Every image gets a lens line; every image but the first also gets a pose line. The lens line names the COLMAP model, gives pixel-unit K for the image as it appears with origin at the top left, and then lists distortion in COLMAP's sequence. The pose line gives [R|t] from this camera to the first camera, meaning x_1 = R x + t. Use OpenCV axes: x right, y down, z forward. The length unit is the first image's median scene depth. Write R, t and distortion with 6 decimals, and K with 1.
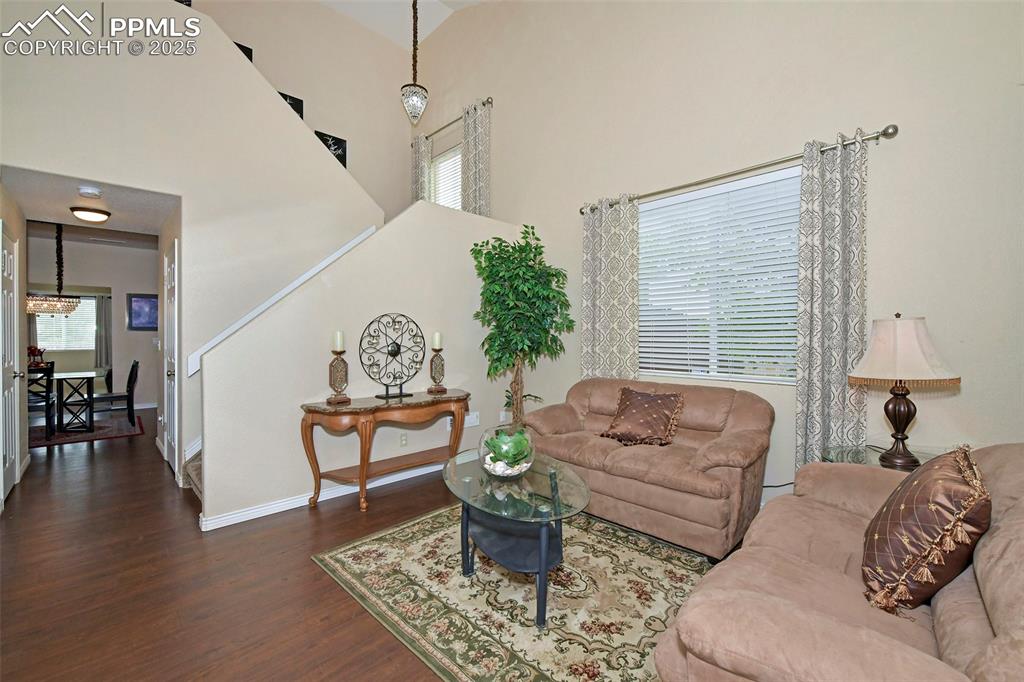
lens RADIAL K [[423.3, 0, 509.4], [0, 423.3, 333.8], [0, 0, 1]] dist [-0.003533, -0.000759]
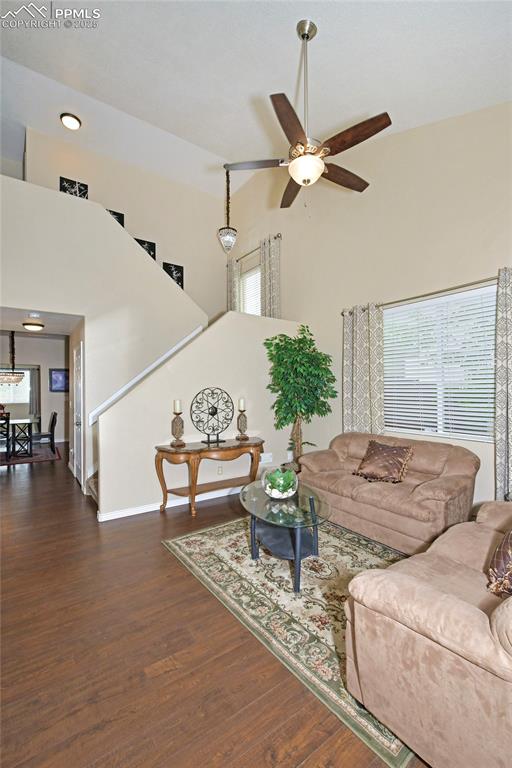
lens RADIAL K [[327.0, 0, 258.9], [0, 327.0, 396.3], [0, 0, 1]] dist [-0.000372, -0.000290]
pose [[0.988800, 0.008114, -0.149028, 0.068485], [-0.004209, 0.999640, 0.026498, -0.051488], [0.149189, -0.025574, 0.988478, -0.138861]]
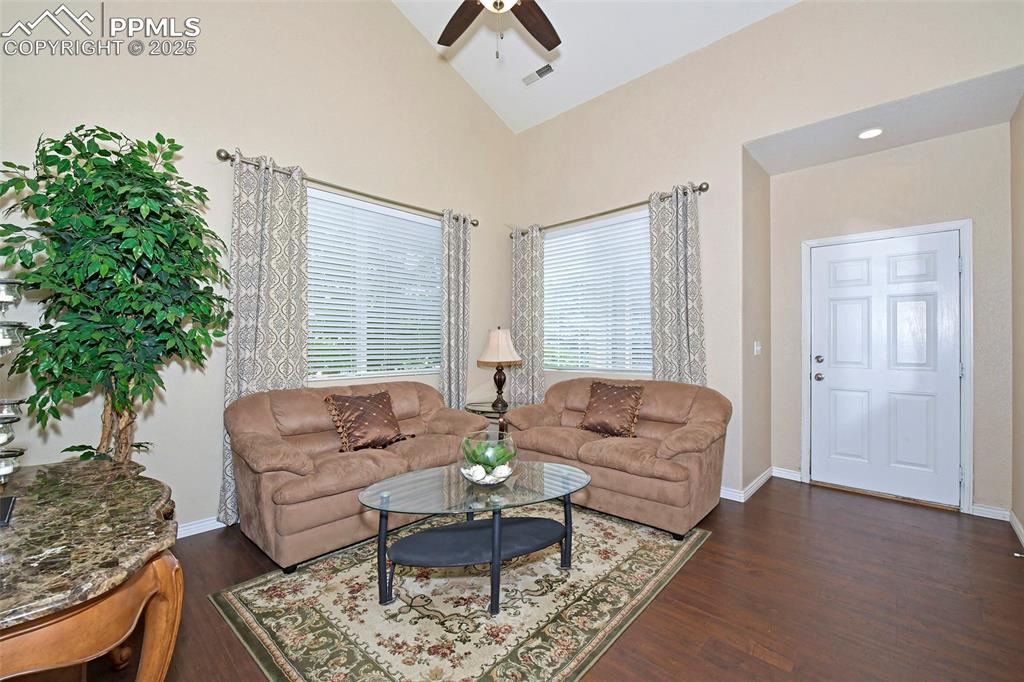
lens RADIAL K [[440.3, 0, 512.0], [0, 440.3, 341.0], [0, 0, 1]] dist [-0.000578, -0.000112]
pose [[-0.061856, 0.007304, 0.998058, -0.742289], [-0.009222, 0.999926, -0.007889, 0.021492], [-0.998042, -0.009692, -0.061784, 0.764321]]
